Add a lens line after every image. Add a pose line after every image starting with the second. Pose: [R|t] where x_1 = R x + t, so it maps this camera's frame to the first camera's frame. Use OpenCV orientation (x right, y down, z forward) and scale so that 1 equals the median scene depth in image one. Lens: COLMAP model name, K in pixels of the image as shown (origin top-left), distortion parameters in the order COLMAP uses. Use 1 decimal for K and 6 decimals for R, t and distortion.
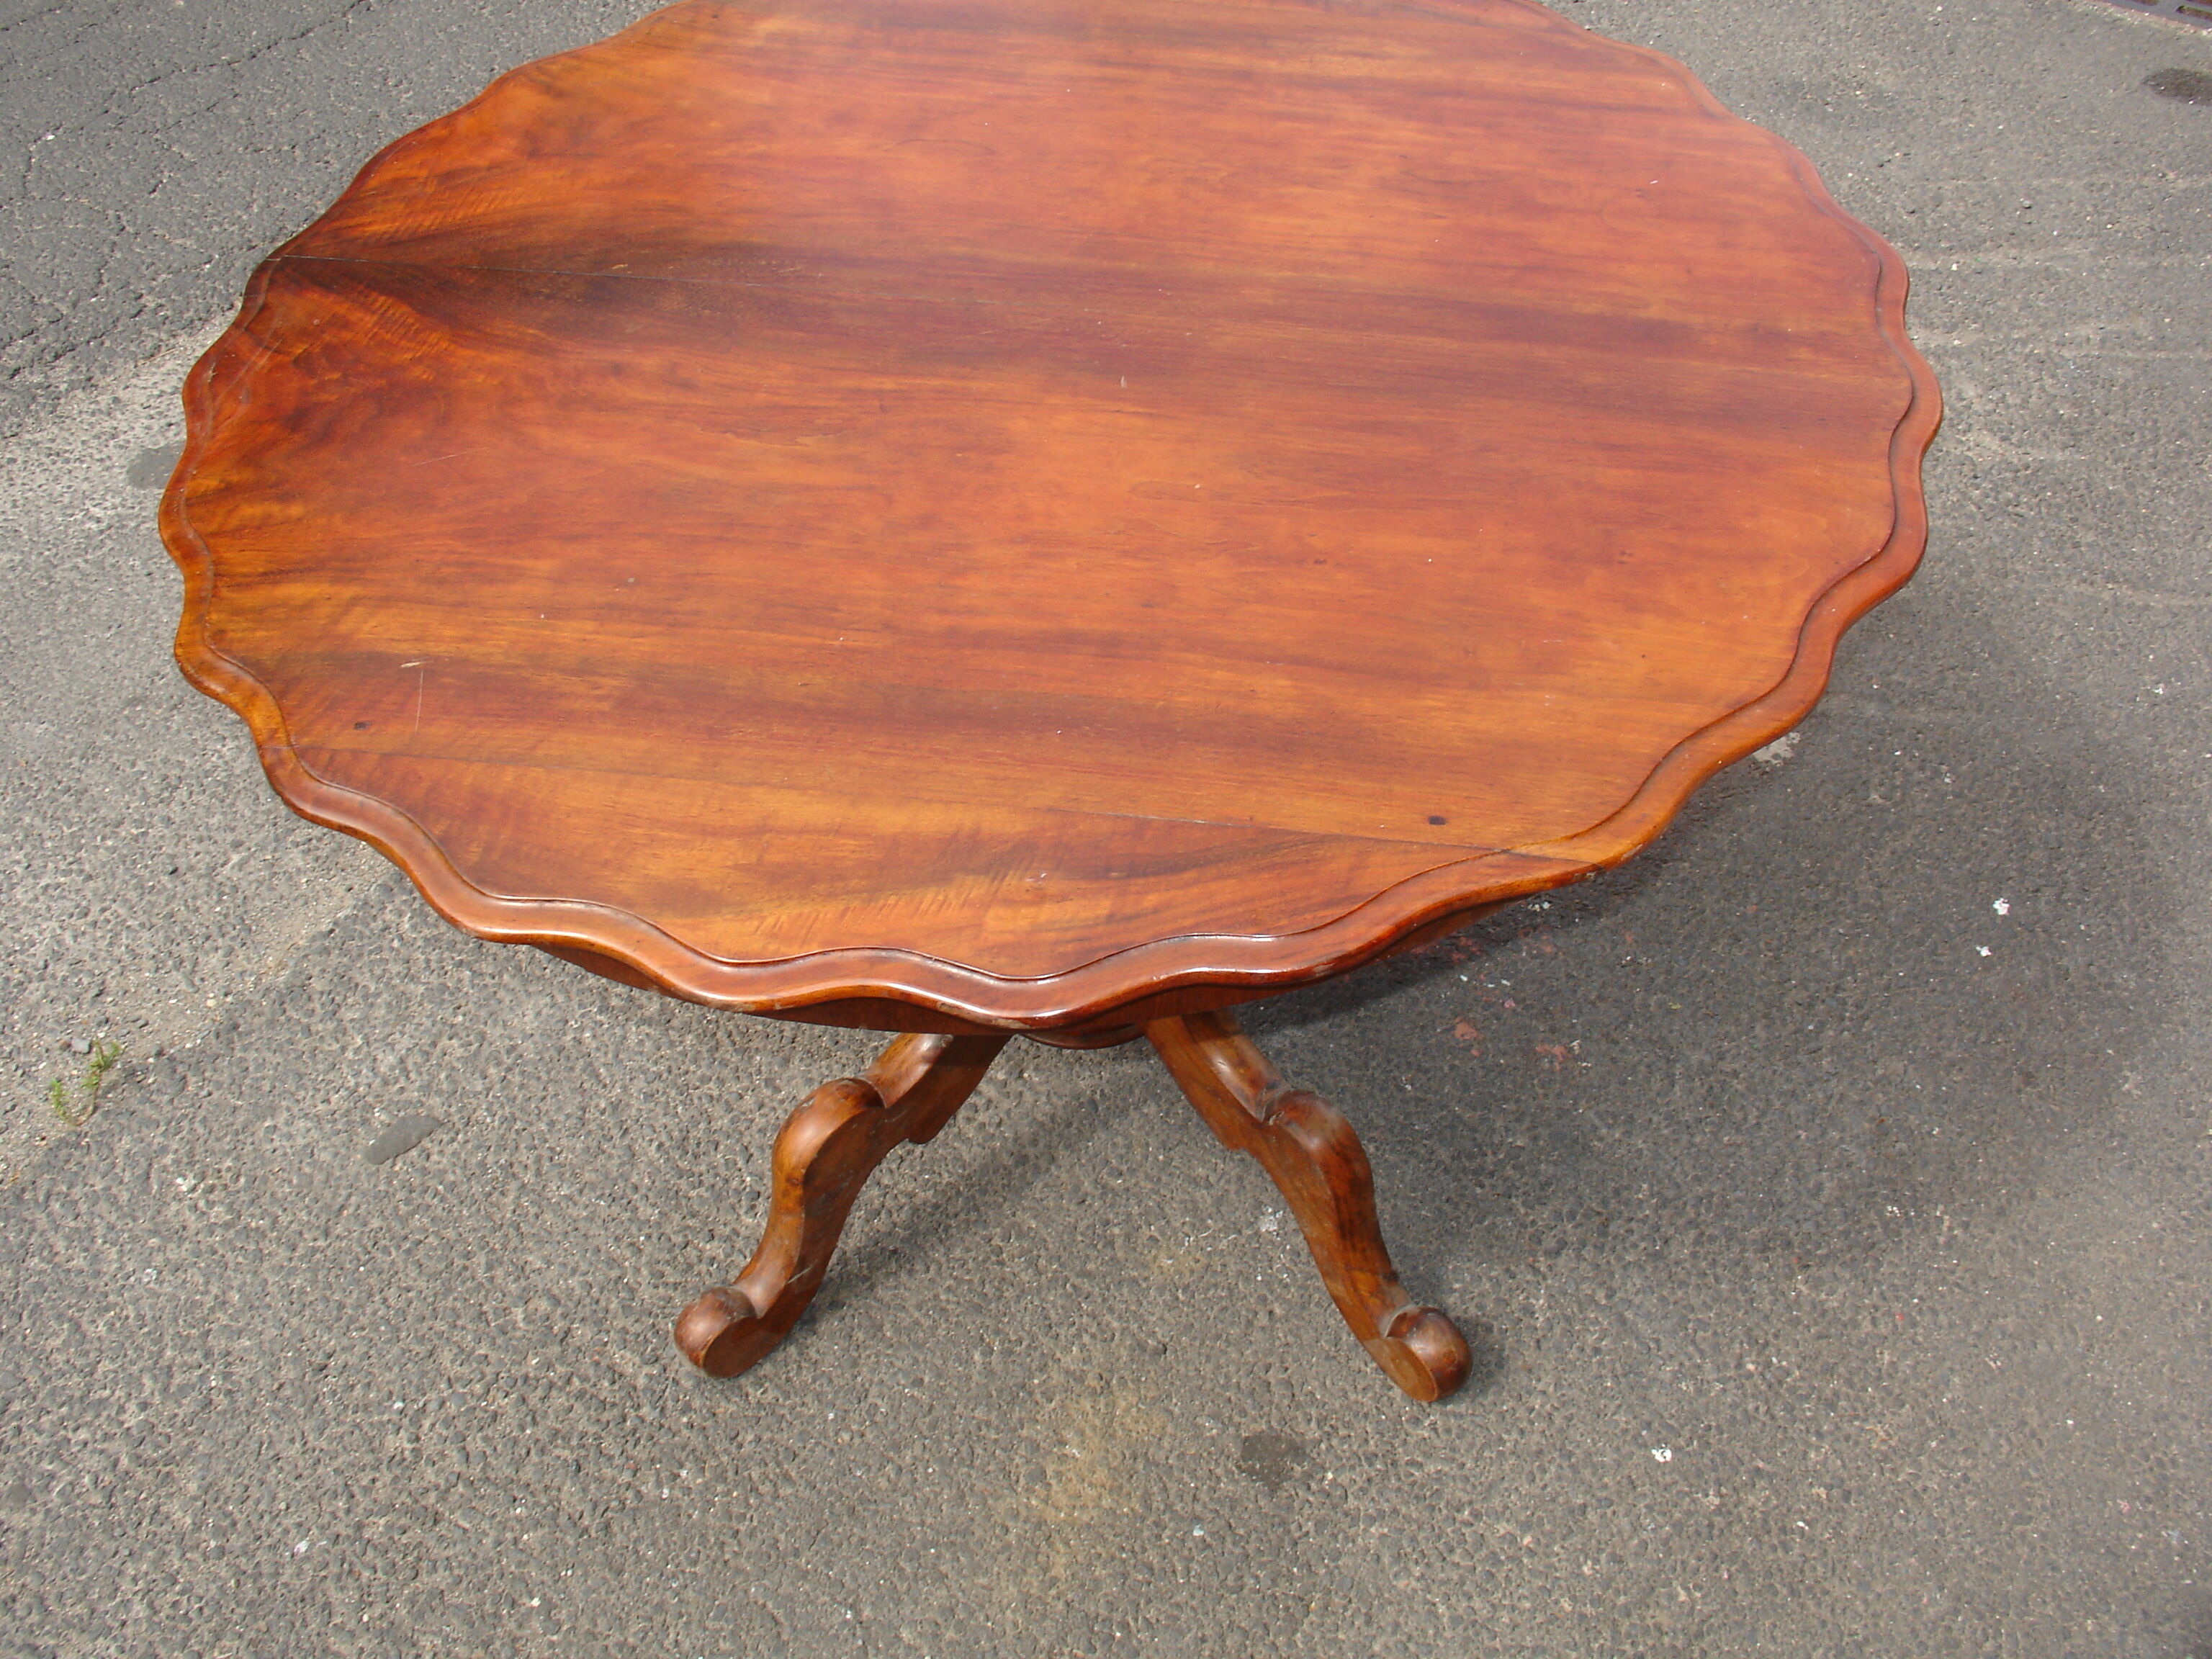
lens RADIAL K [[2196.2, 0, 1081.9], [0, 2196.2, 797.9], [0, 0, 1]] dist [-0.208205, 0.239340]
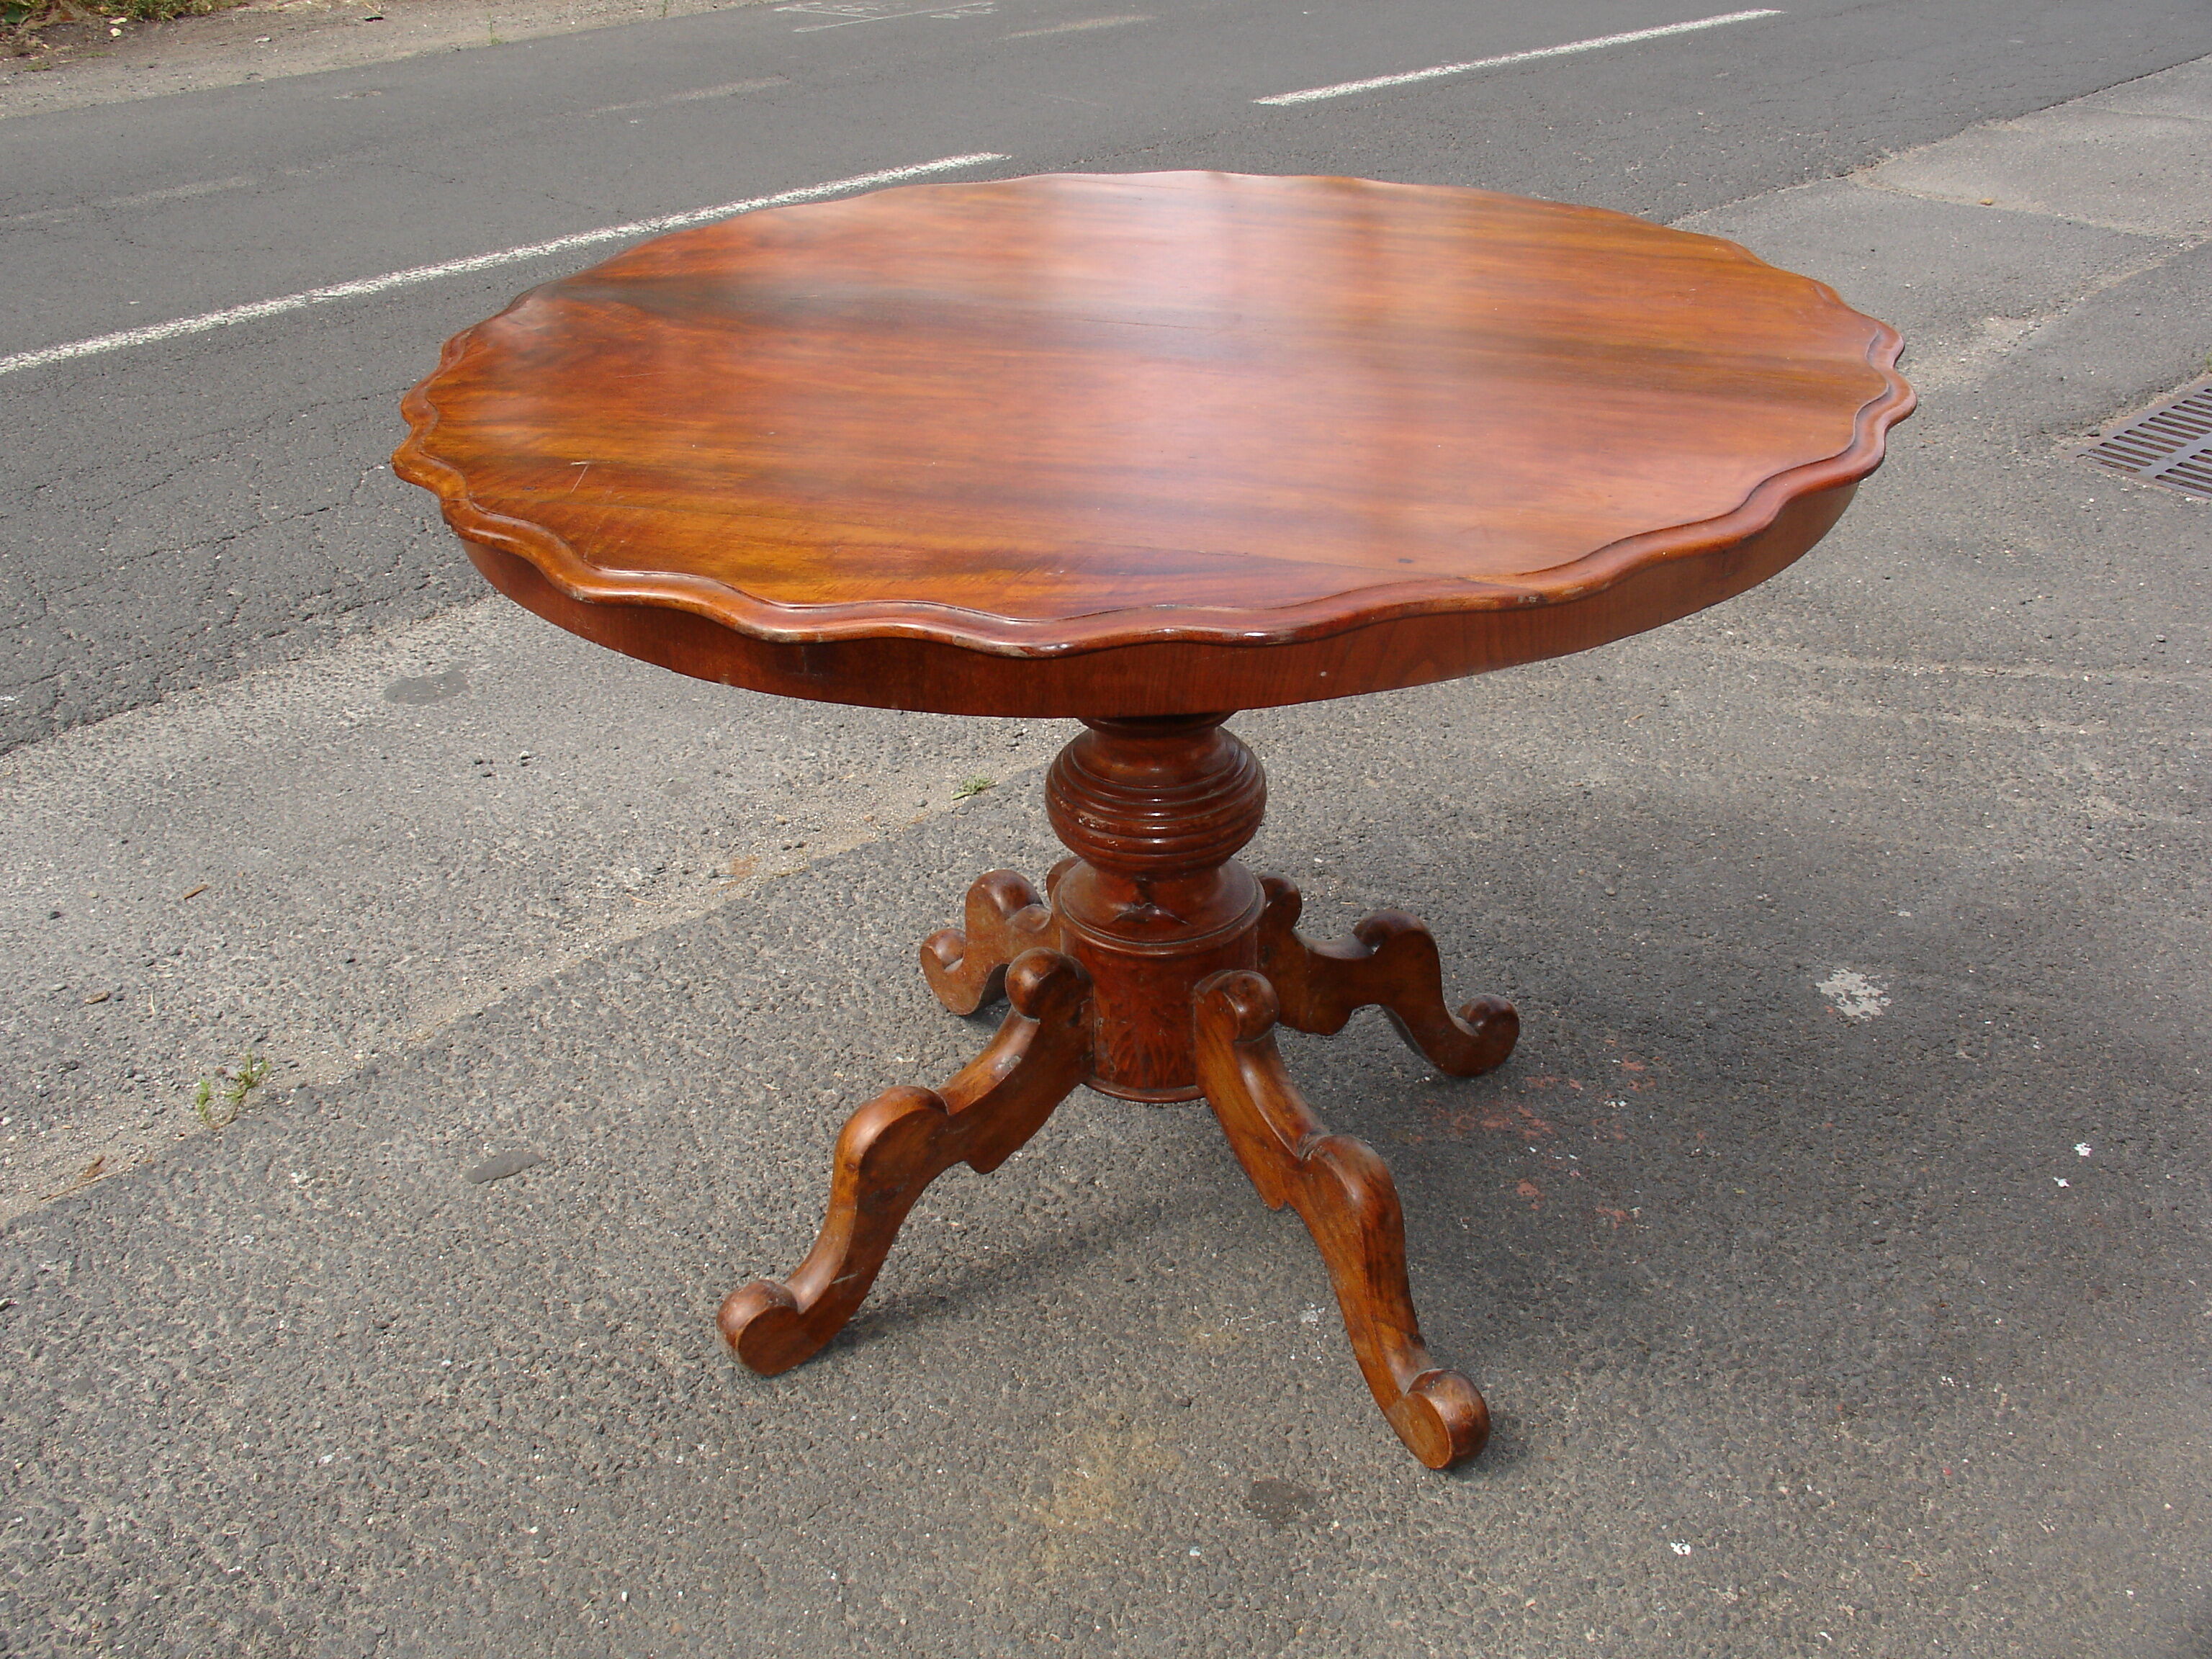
lens RADIAL K [[2196.2, 0, 1081.9], [0, 2196.2, 797.9], [0, 0, 1]] dist [-0.208205, 0.239340]
pose [[0.988591, 0.090248, -0.120597, 0.082016], [-0.122050, 0.949148, -0.290210, 0.276289], [0.088274, 0.301618, 0.949334, -0.041377]]
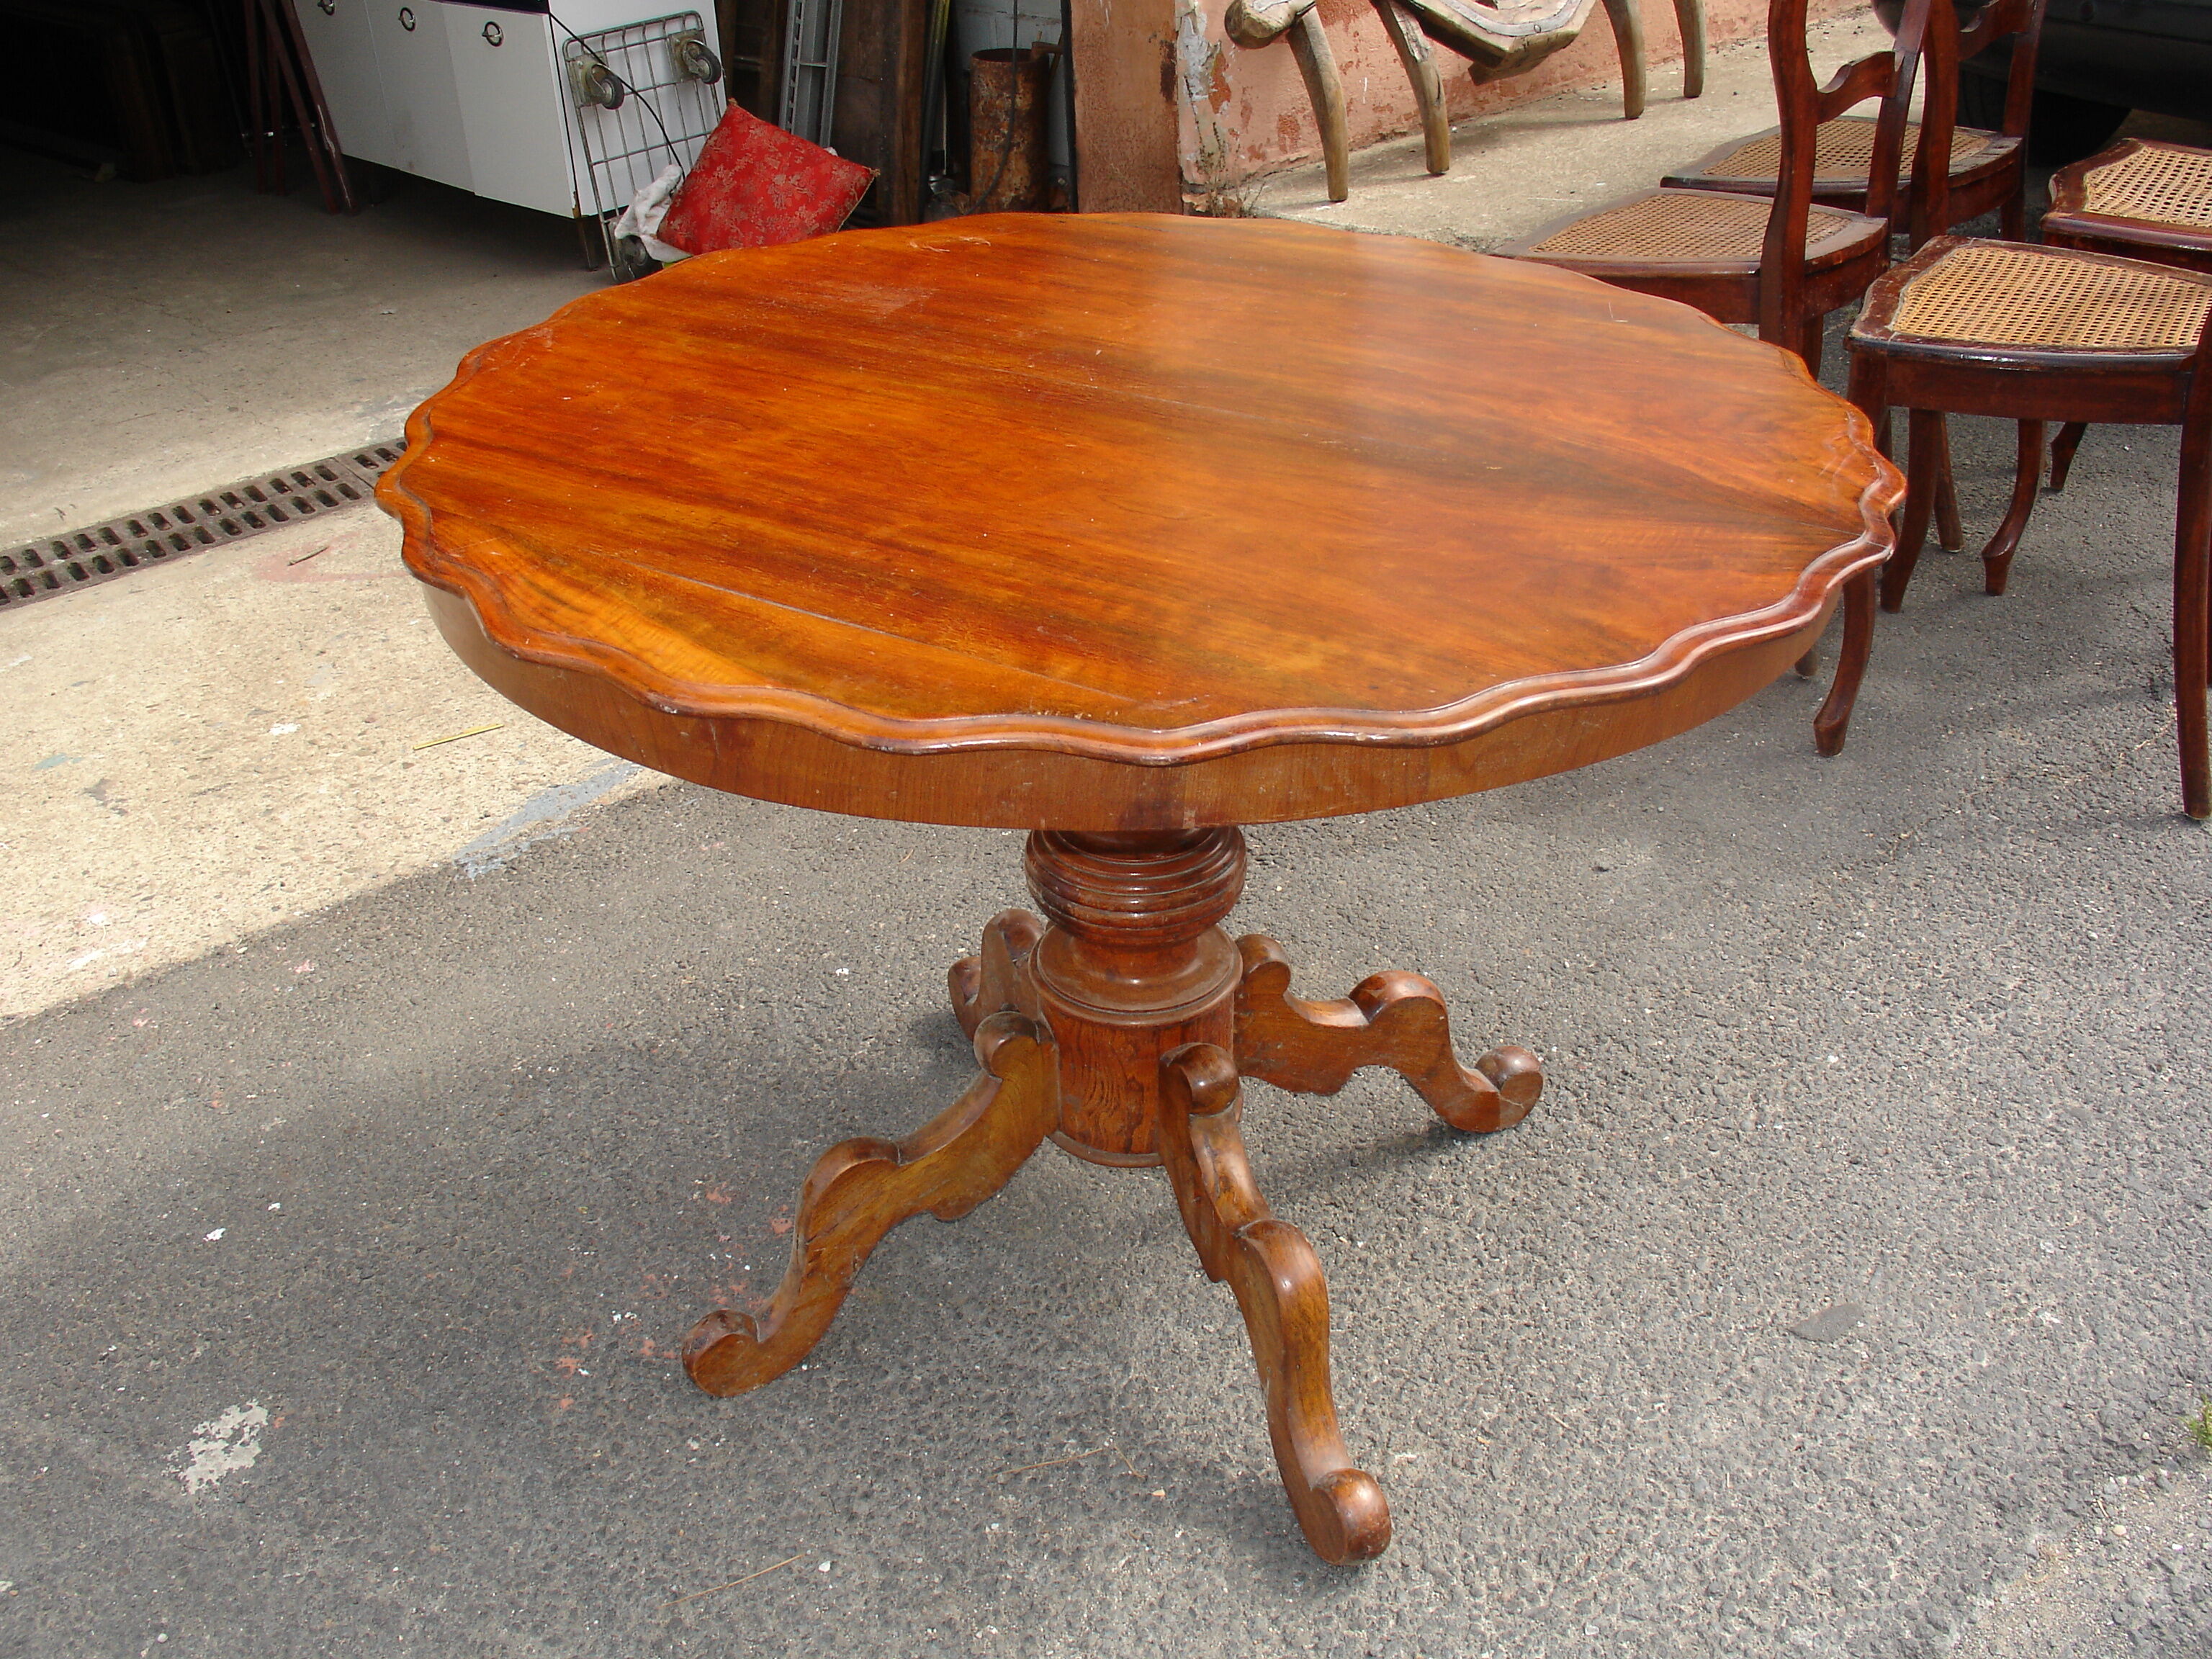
lens RADIAL K [[2196.2, 0, 1081.9], [0, 2196.2, 797.9], [0, 0, 1]] dist [-0.208205, 0.239340]
pose [[-0.954333, -0.085886, 0.286133, -0.264460], [0.255029, 0.264612, 0.930022, -0.959977], [-0.155590, 0.960523, -0.230624, 1.114950]]
